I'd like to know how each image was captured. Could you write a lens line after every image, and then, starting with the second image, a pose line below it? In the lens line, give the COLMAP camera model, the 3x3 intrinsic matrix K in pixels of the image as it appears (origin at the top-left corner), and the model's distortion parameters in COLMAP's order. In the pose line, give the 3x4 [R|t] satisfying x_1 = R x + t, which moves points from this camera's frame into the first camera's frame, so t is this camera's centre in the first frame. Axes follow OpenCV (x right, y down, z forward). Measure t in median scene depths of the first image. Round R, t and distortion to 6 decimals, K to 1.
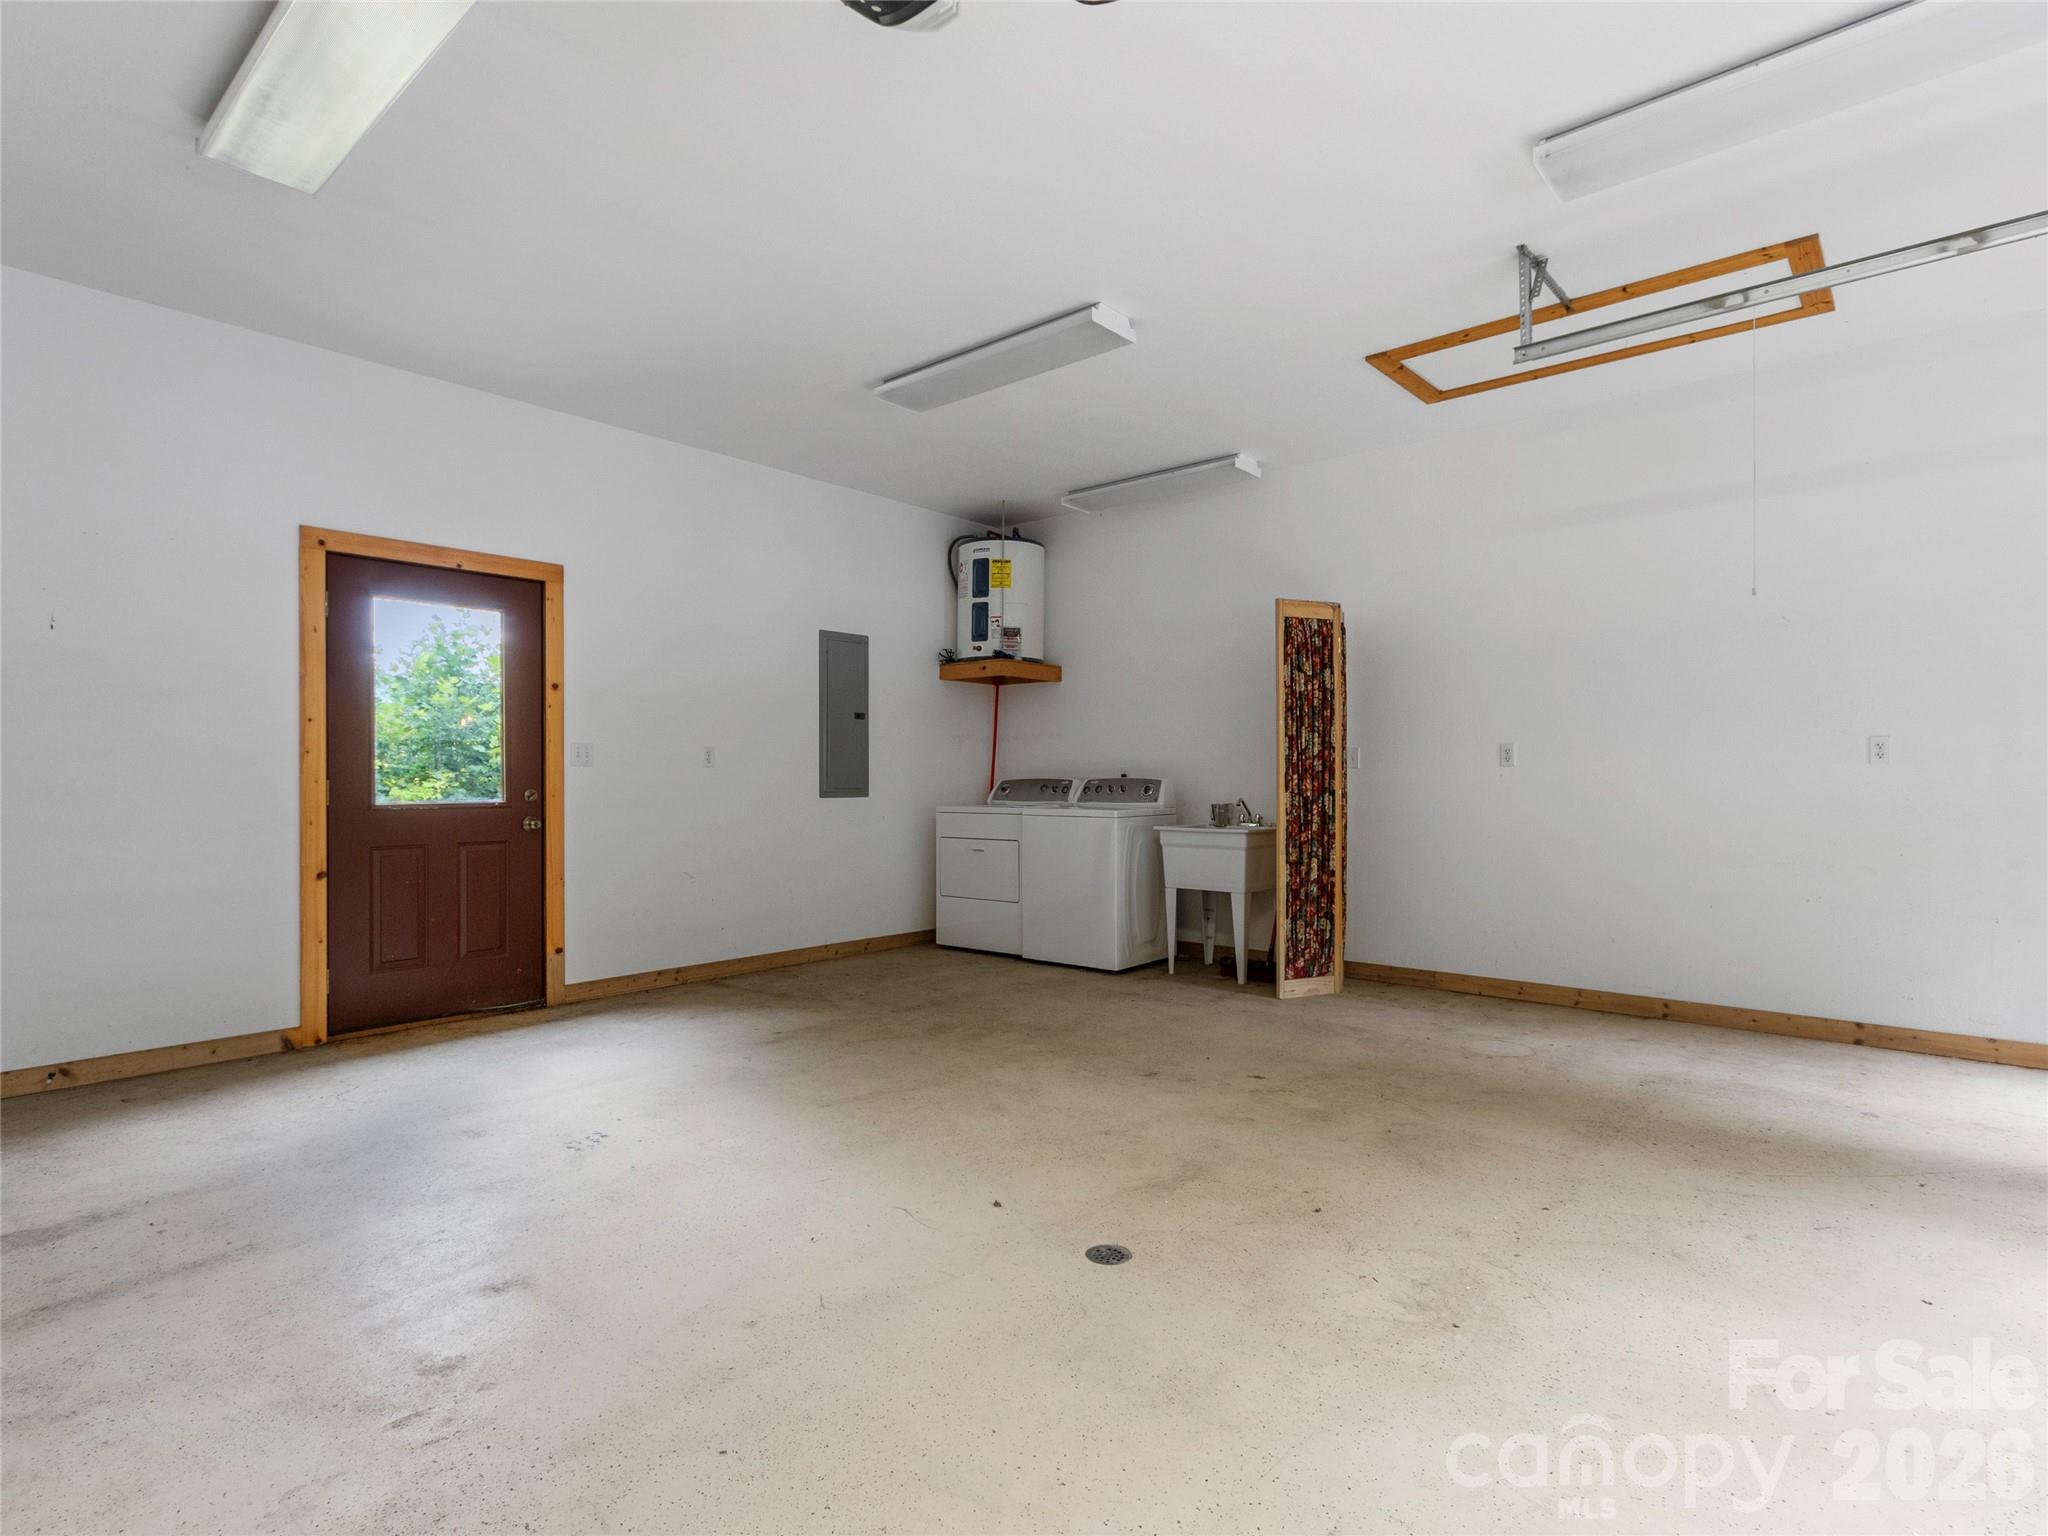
lens RADIAL K [[1056.6, 0, 1010.4], [0, 1056.6, 768.6], [0, 0, 1]] dist [0.013572, -0.005691]
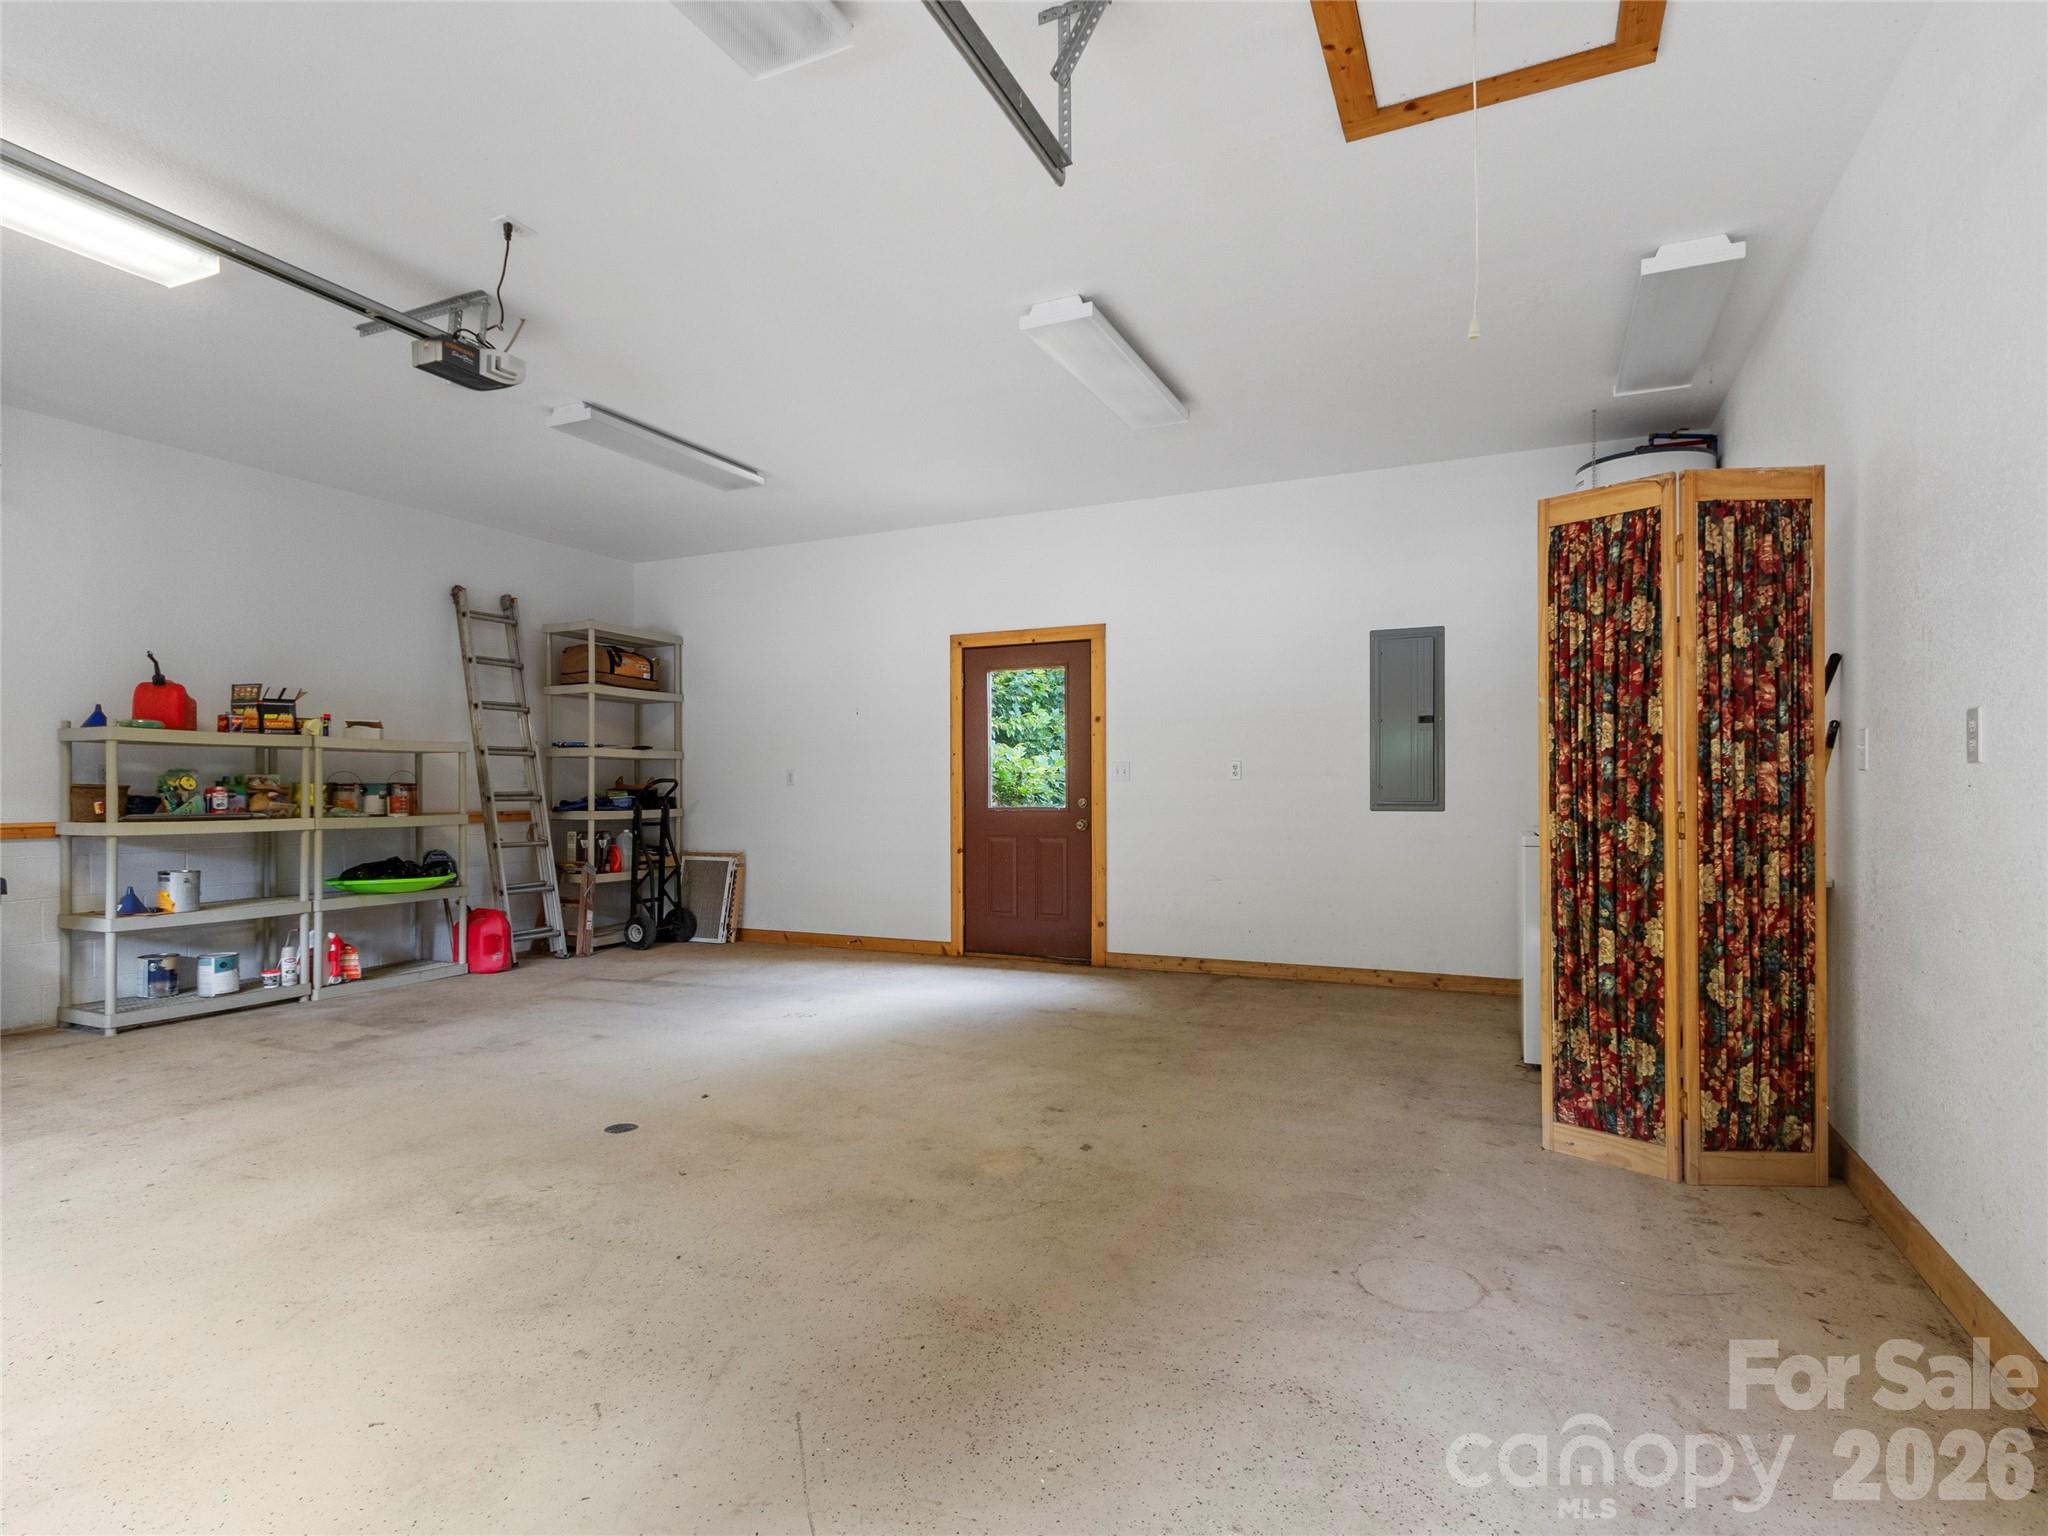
lens RADIAL K [[1056.6, 0, 1011.9], [0, 1056.6, 780.8], [0, 0, 1]] dist [0.013572, -0.005691]
pose [[0.279735, -0.007836, -0.960045, 0.812184], [0.008817, 0.999945, -0.005593, 0.004114], [0.960037, -0.006900, 0.279789, 0.563367]]
